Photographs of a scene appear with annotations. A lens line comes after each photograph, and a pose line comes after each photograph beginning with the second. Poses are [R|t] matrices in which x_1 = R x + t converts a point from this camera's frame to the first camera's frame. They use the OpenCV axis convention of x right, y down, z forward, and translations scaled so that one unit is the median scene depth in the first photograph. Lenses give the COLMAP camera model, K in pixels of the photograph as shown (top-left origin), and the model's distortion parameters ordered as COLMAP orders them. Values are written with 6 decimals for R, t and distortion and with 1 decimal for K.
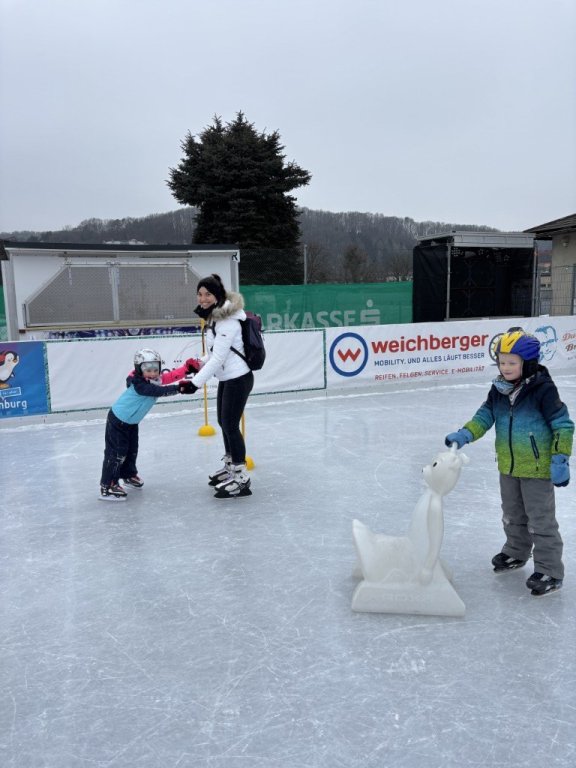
lens RADIAL K [[577.9, 0, 288.0], [0, 577.9, 384.0], [0, 0, 1]] dist [0.078434, -0.093022]
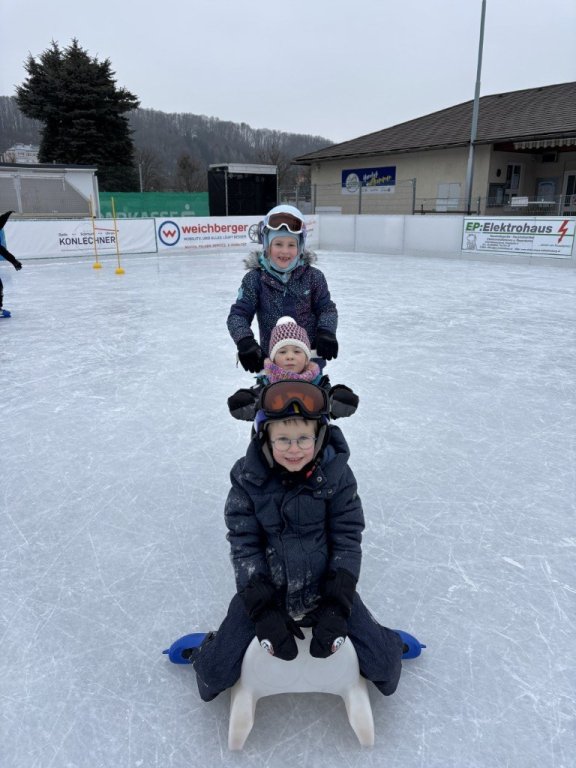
lens RADIAL K [[577.9, 0, 288.0], [0, 577.9, 384.0], [0, 0, 1]] dist [0.078434, -0.093022]
pose [[0.964743, -0.060125, 0.256234, -0.013715], [0.022244, 0.988700, 0.148245, 0.064855], [-0.262252, -0.137319, 0.955179, -0.385150]]
